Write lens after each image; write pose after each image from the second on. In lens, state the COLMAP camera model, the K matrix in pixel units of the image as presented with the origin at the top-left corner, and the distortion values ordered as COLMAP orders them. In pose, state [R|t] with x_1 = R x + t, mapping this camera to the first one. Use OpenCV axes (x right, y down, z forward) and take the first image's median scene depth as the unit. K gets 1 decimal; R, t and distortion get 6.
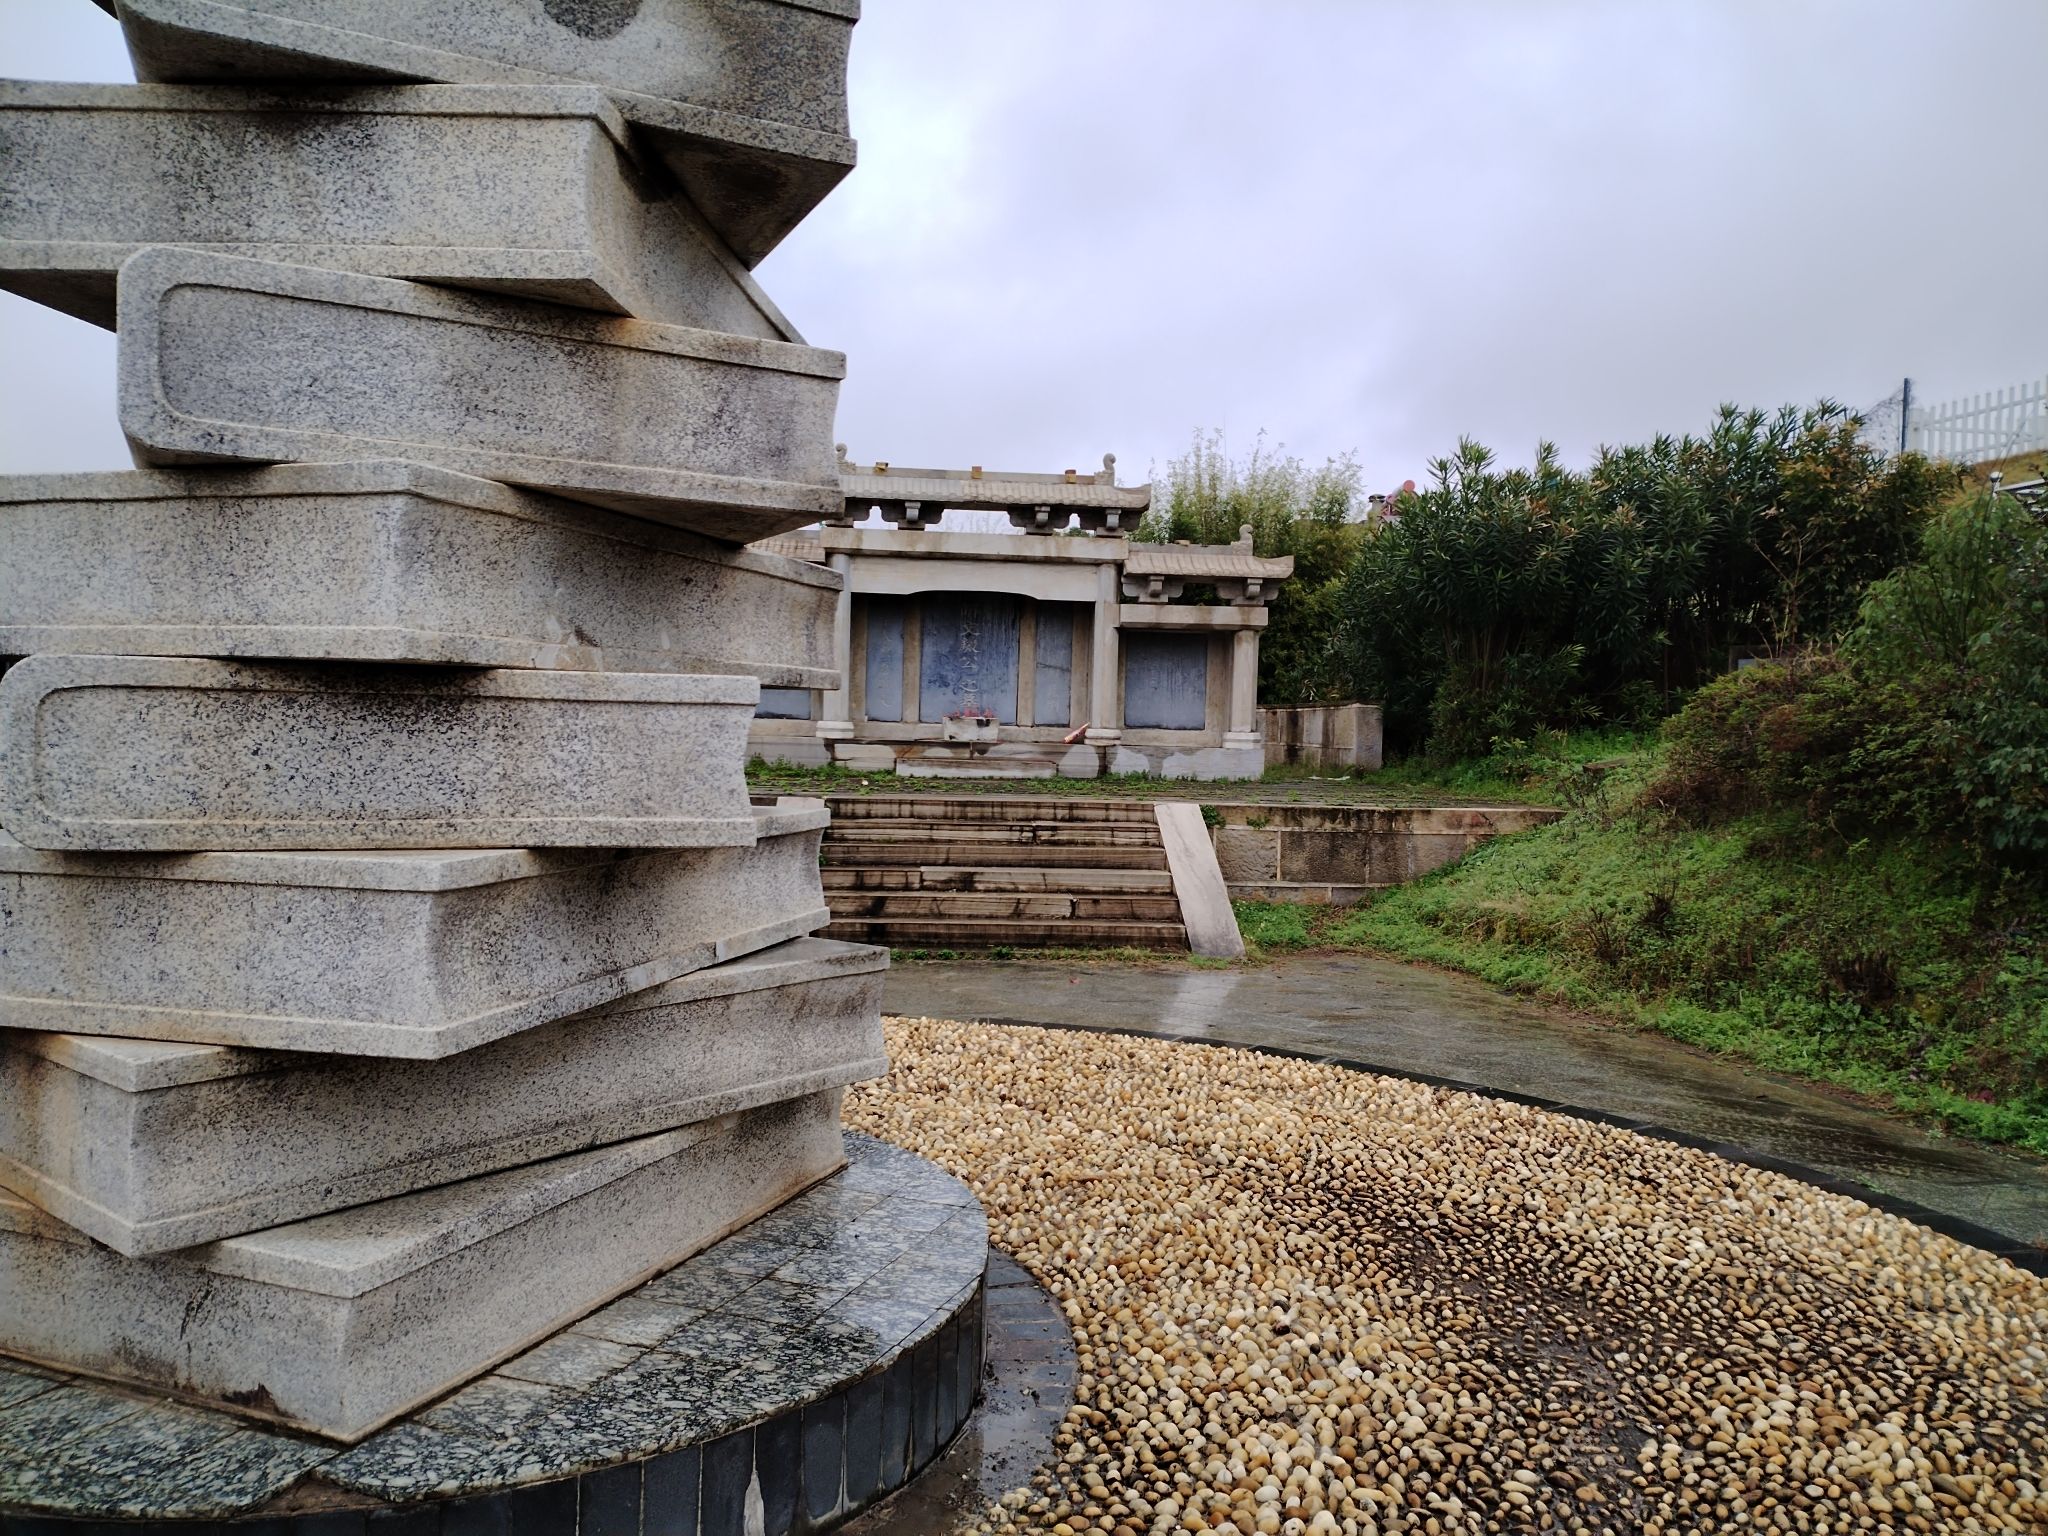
lens RADIAL K [[1515.6, 0, 1036.2], [0, 1515.6, 766.8], [0, 0, 1]] dist [0.067667, -0.061742]
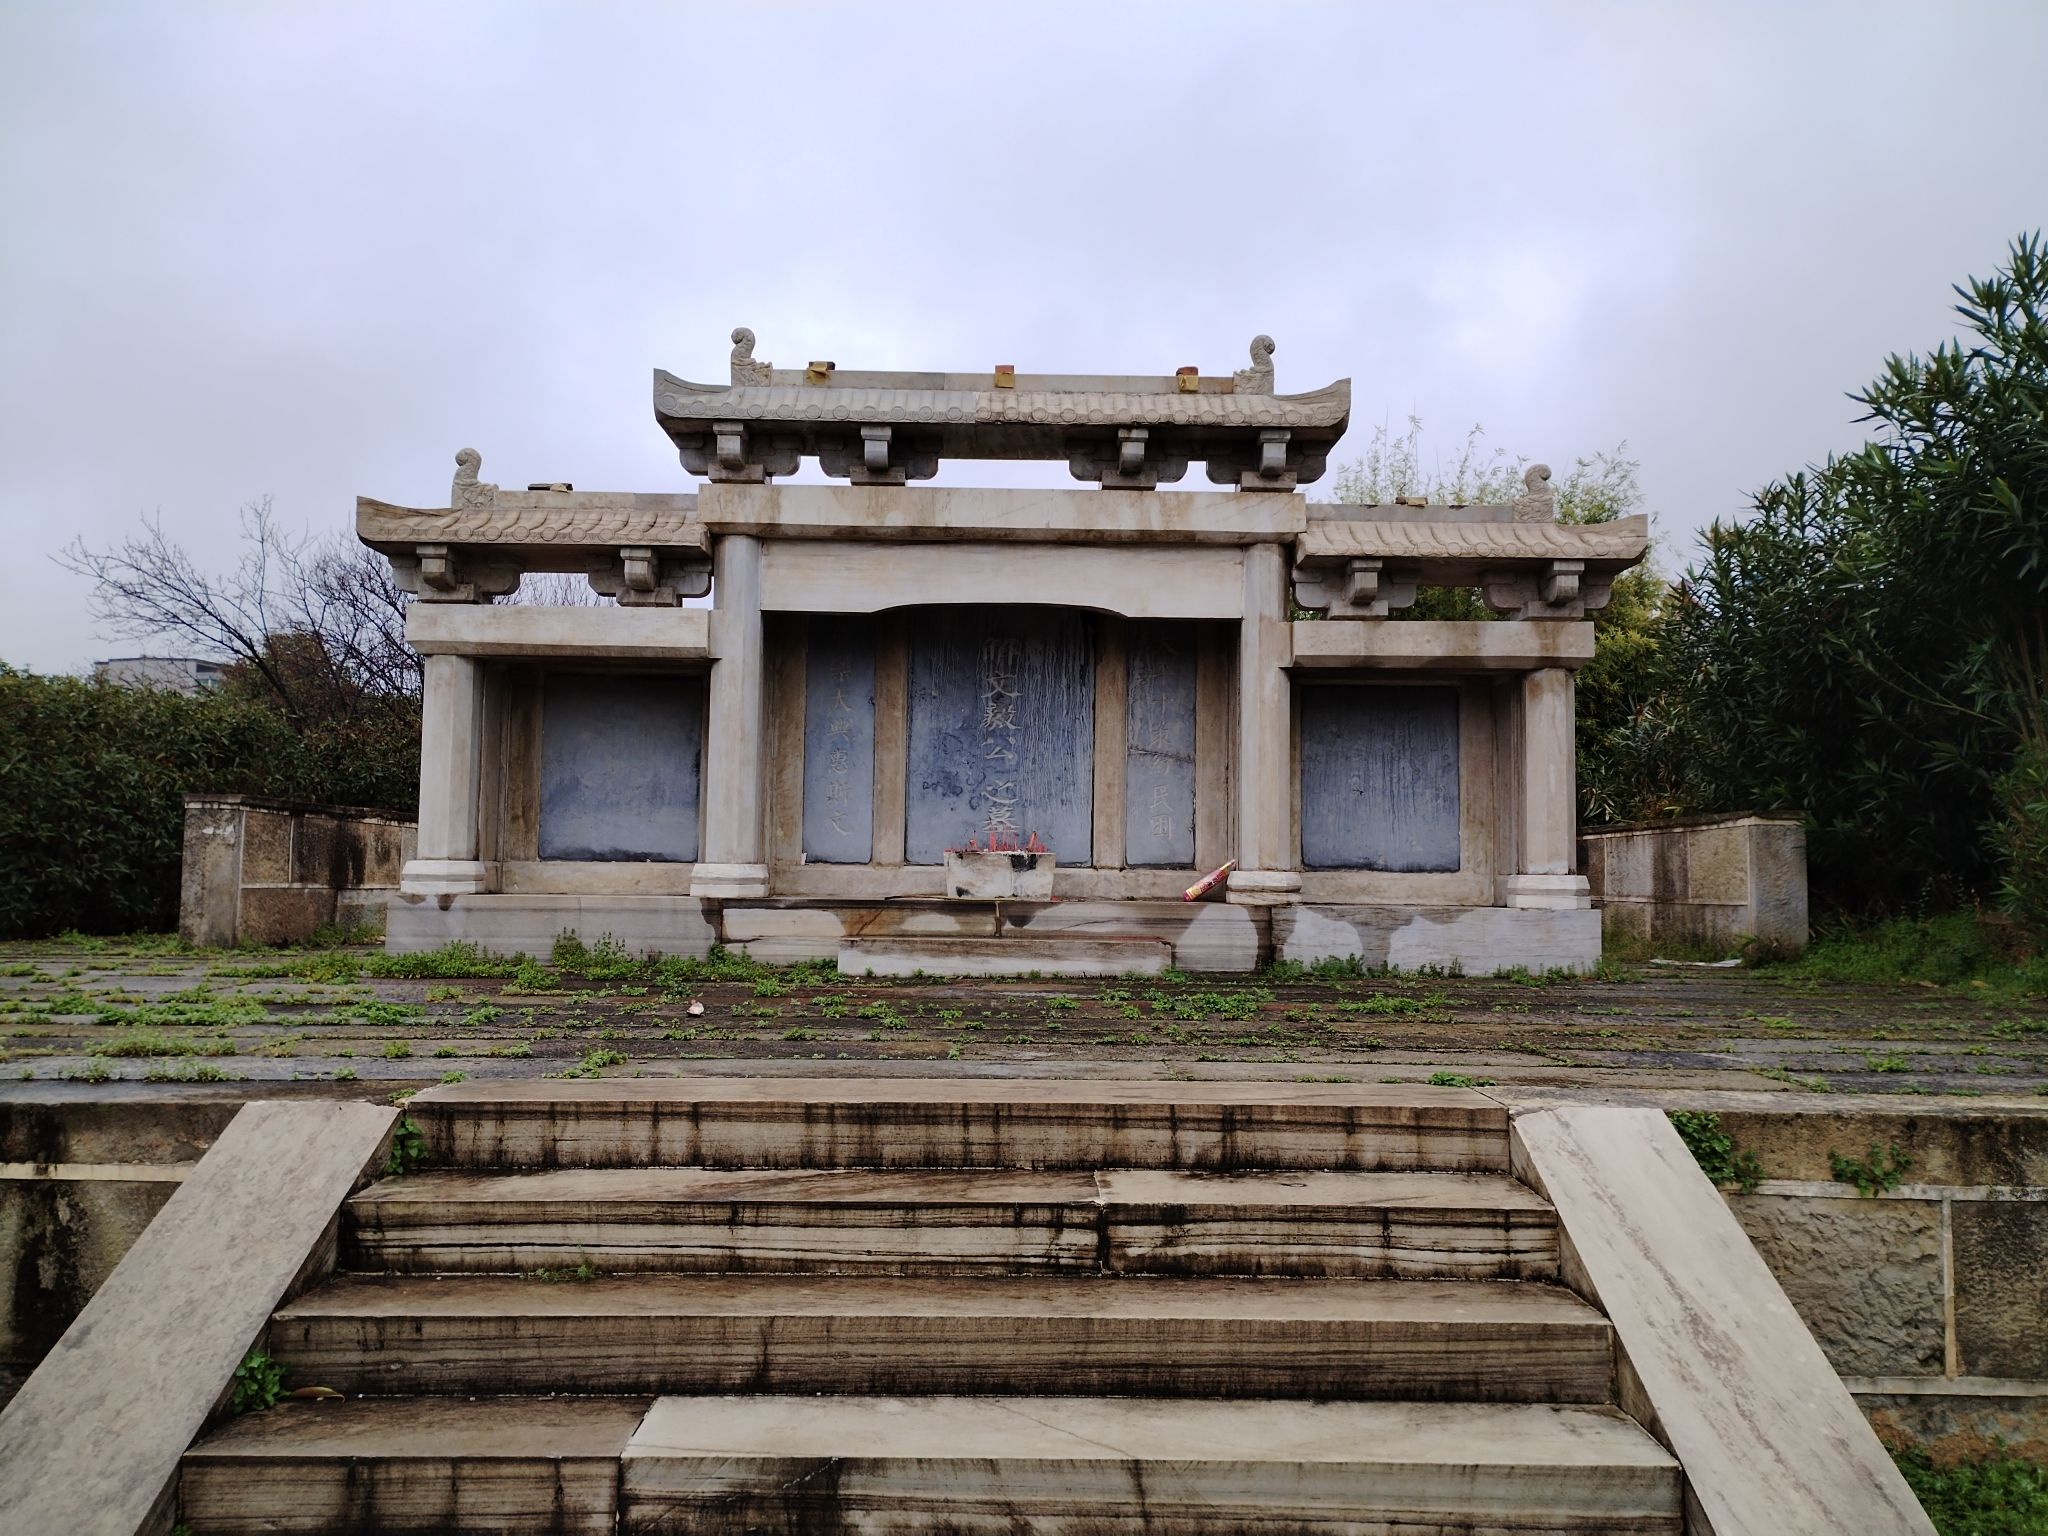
lens RADIAL K [[1515.6, 0, 1036.2], [0, 1515.6, 766.8], [0, 0, 1]] dist [0.067667, -0.061742]
pose [[0.997308, -0.018902, -0.070851, 0.005697], [0.011621, 0.994736, -0.101806, -0.009336], [0.072403, 0.100709, 0.992278, 0.503605]]
